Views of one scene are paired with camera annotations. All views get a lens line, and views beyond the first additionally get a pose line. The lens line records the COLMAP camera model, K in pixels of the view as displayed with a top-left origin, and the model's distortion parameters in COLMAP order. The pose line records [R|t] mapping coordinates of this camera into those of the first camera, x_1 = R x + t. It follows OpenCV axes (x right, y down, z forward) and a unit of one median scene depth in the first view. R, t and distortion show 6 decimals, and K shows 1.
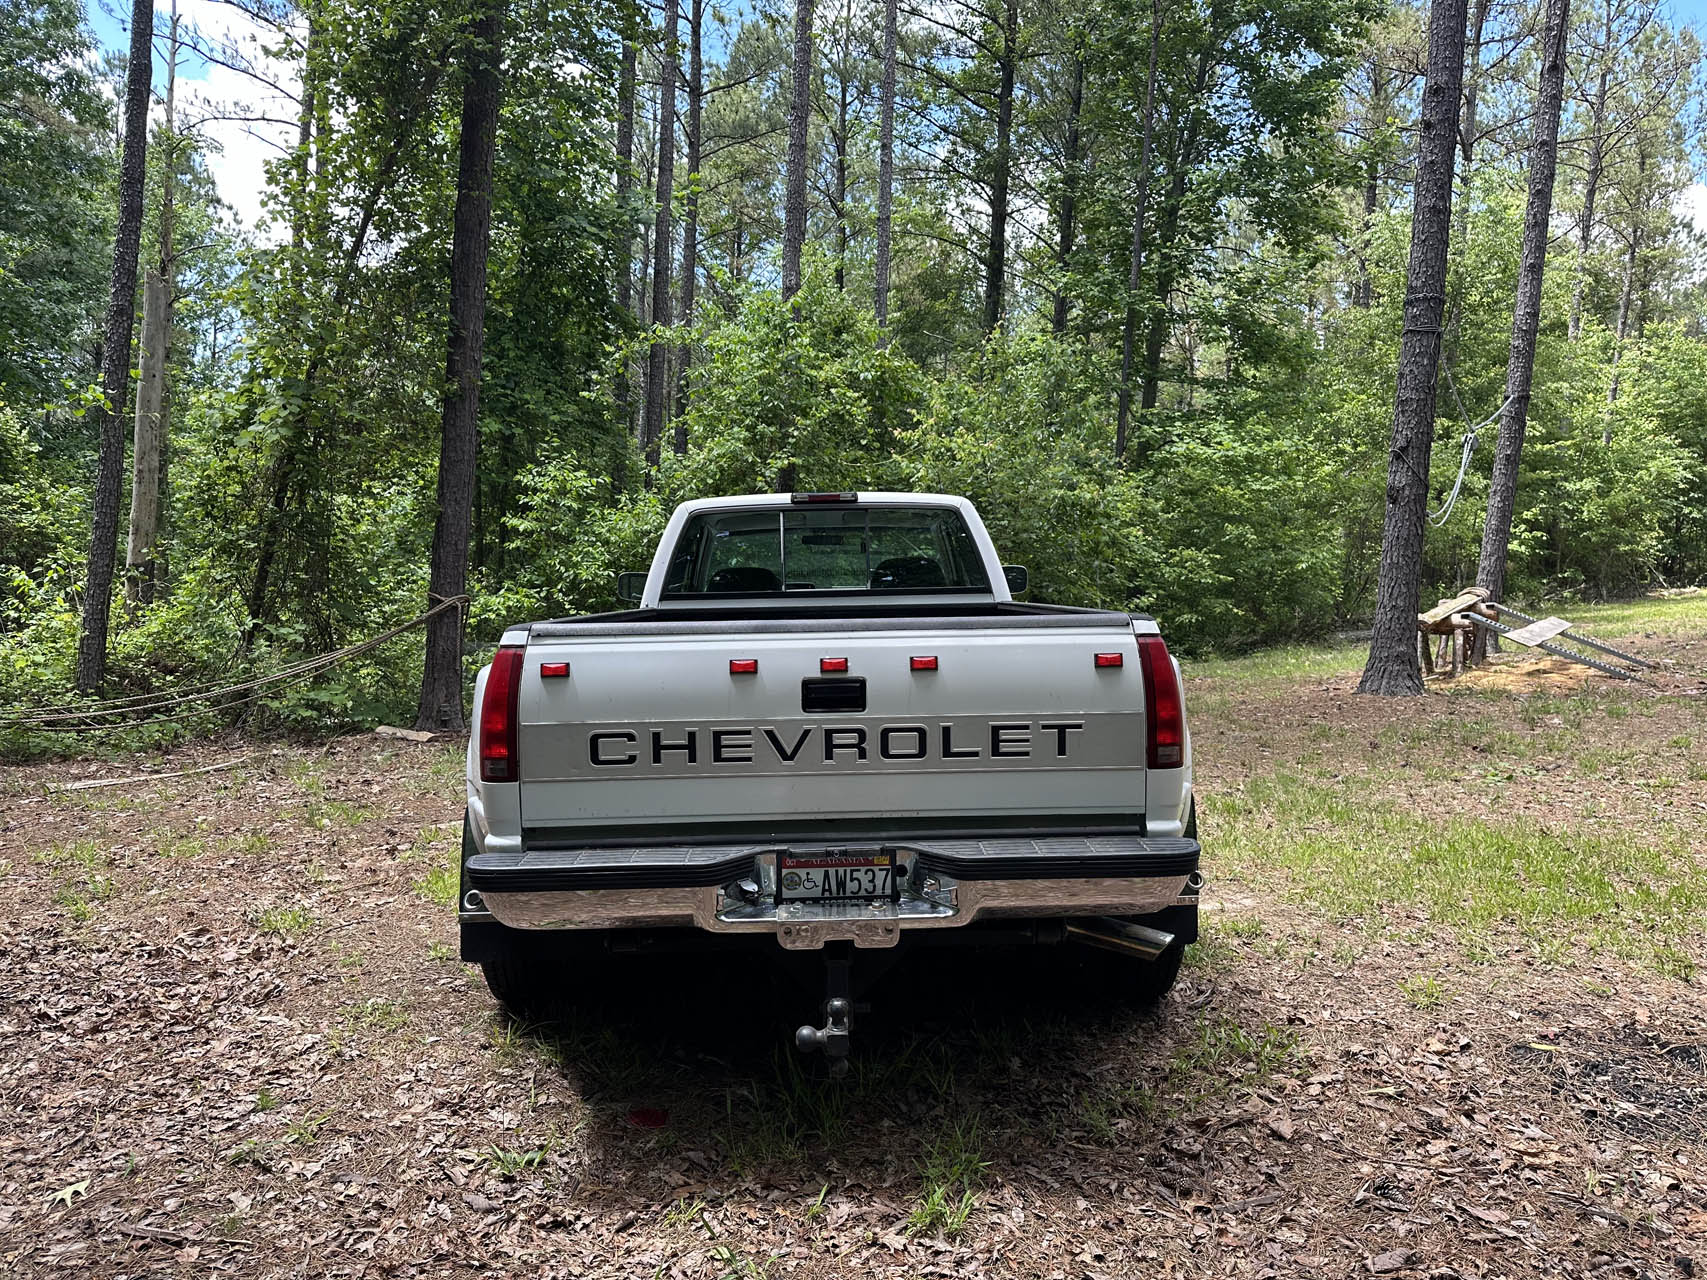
lens RADIAL K [[1213.5, 0, 849.6], [0, 1213.5, 574.3], [0, 0, 1]] dist [0.103556, -0.128410]
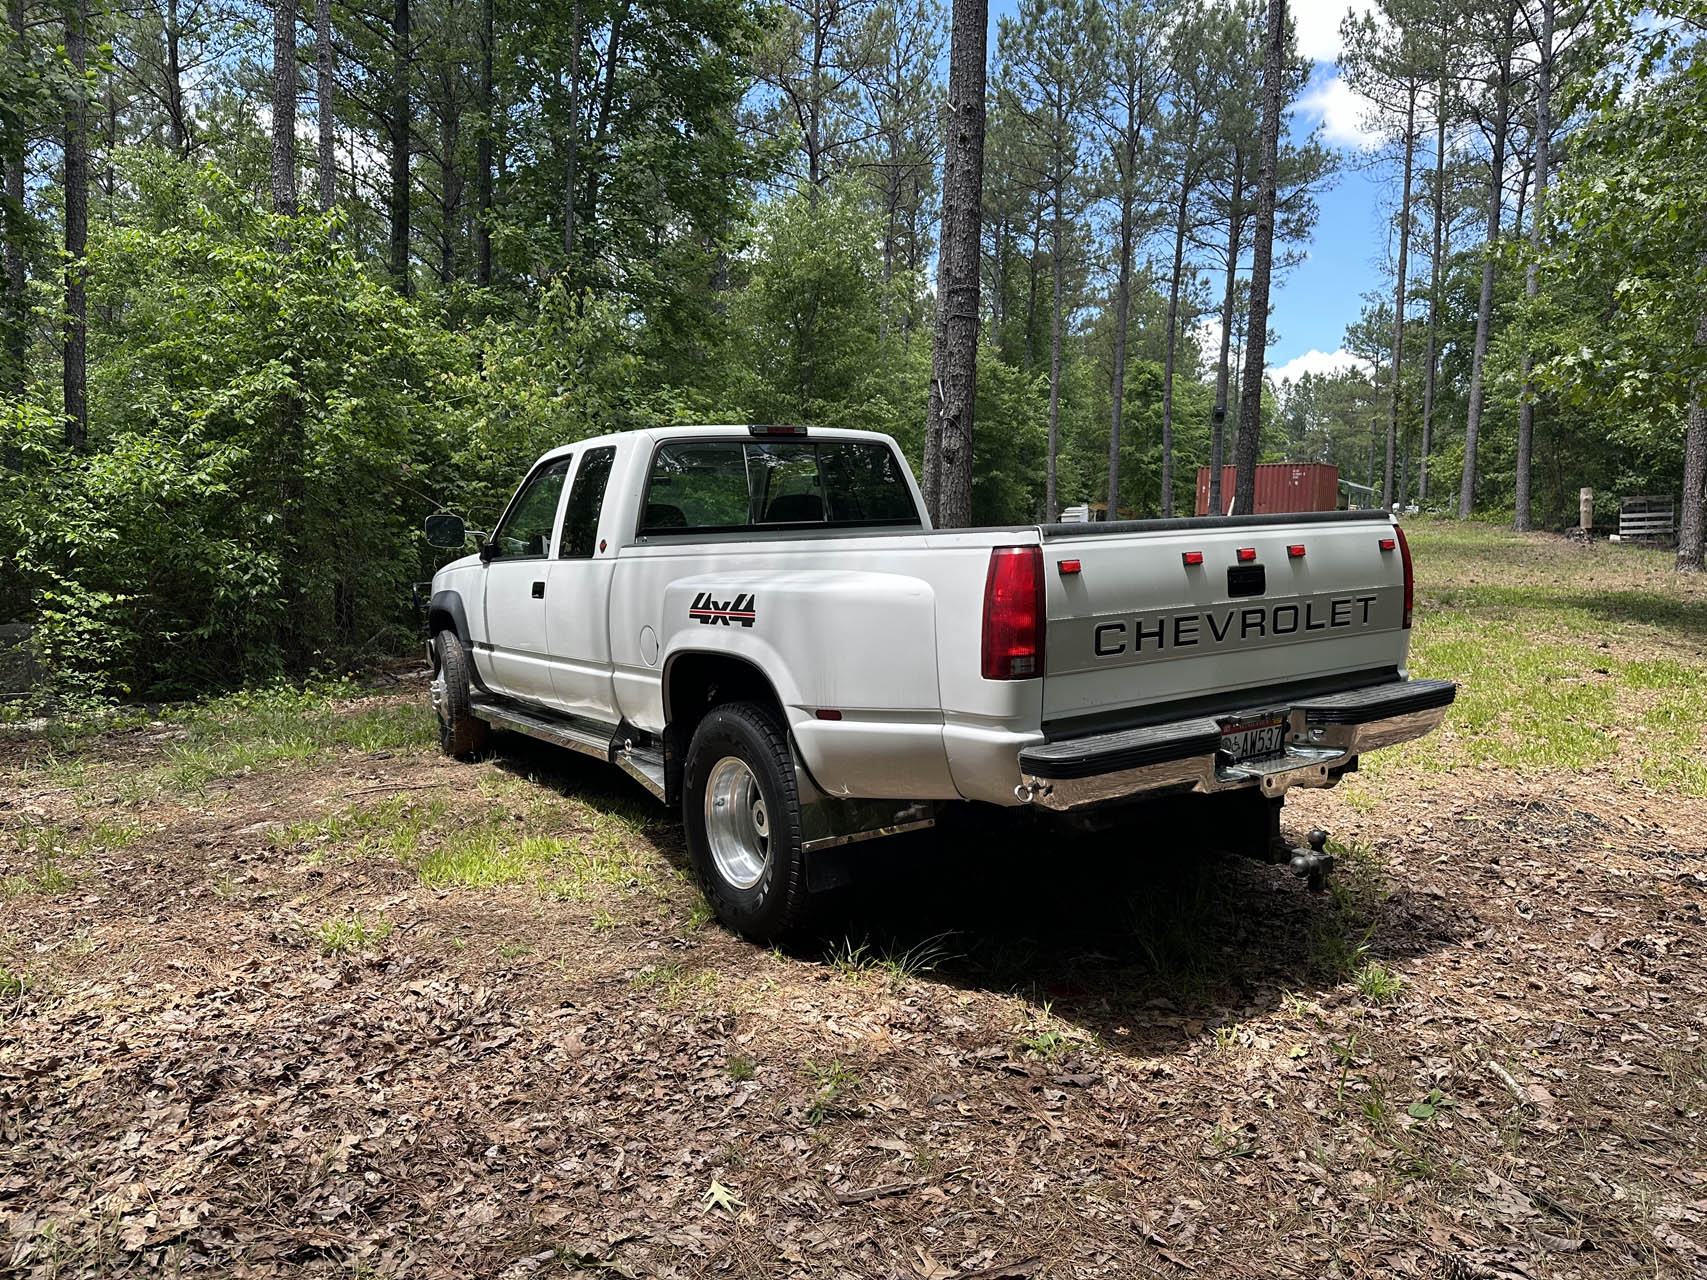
lens RADIAL K [[1213.5, 0, 849.6], [0, 1213.5, 574.3], [0, 0, 1]] dist [0.103556, -0.128410]
pose [[0.842519, -0.038439, 0.537293, -0.947585], [0.025576, 0.999180, 0.031378, 0.047098], [-0.538059, -0.012695, 0.842812, 0.228491]]
